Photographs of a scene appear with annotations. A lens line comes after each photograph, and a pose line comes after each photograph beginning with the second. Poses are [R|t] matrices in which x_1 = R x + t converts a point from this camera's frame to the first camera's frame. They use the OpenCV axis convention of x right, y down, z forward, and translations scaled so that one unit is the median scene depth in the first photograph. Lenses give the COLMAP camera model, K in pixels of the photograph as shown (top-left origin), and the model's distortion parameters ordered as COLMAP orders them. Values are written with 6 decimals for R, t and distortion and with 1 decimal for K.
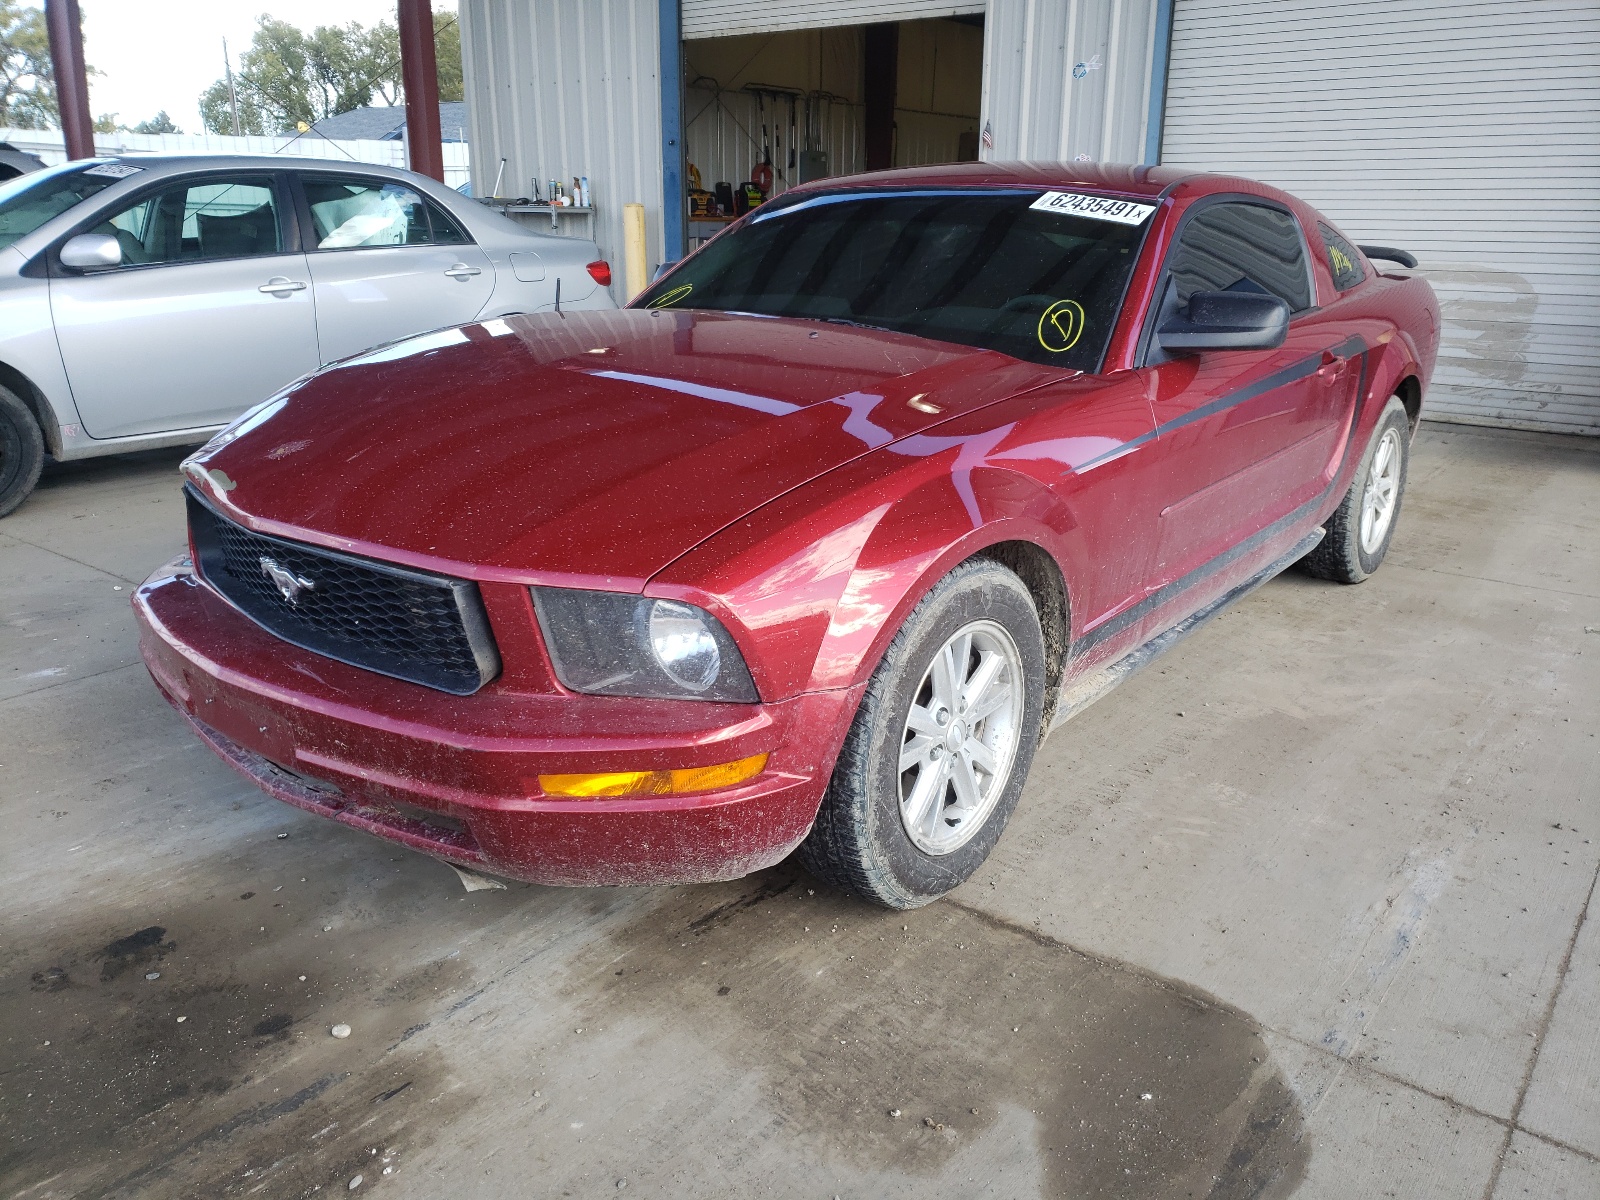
lens RADIAL K [[1215.6, 0, 800.0], [0, 1215.6, 600.0], [0, 0, 1]] dist [0.121973, -0.094680]
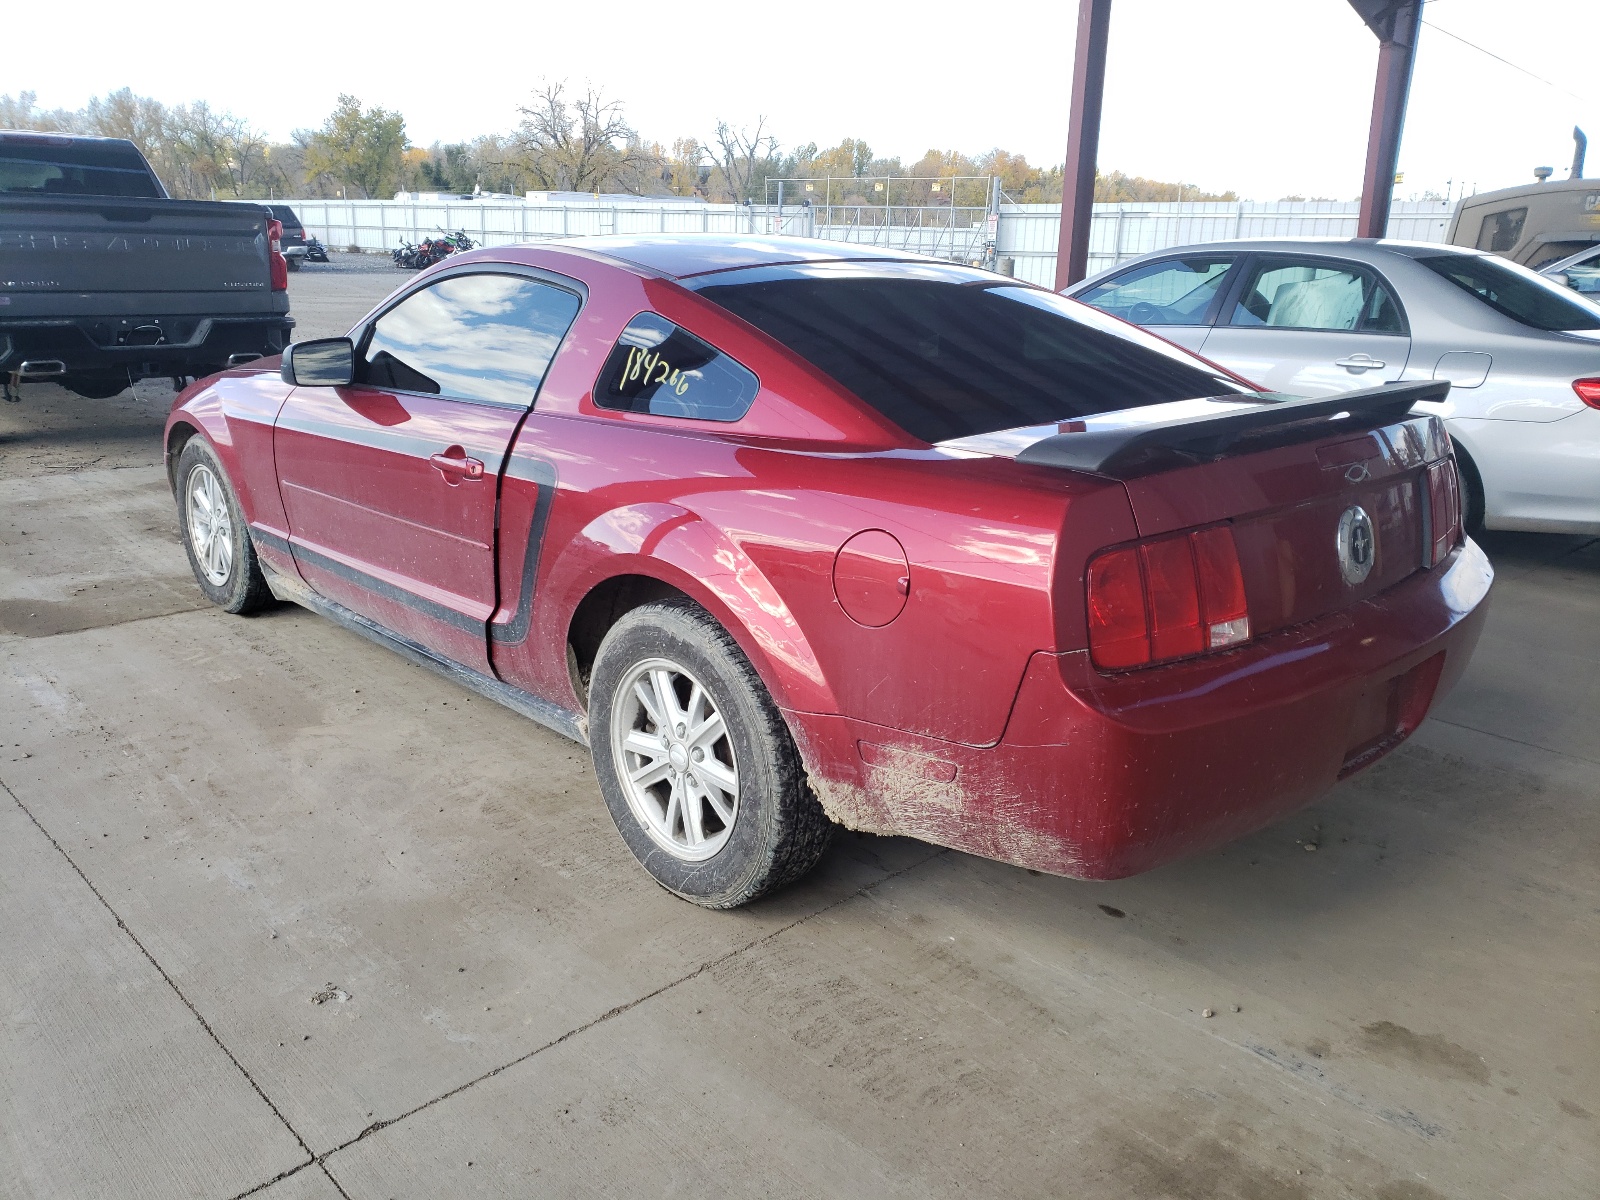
lens RADIAL K [[1215.6, 0, 800.0], [0, 1215.6, 600.0], [0, 0, 1]] dist [0.121973, -0.094680]
pose [[-0.150333, 0.256256, -0.954847, 1.343492], [-0.332032, 0.896637, 0.292910, -0.470072], [0.931211, 0.361074, -0.049709, 1.413503]]
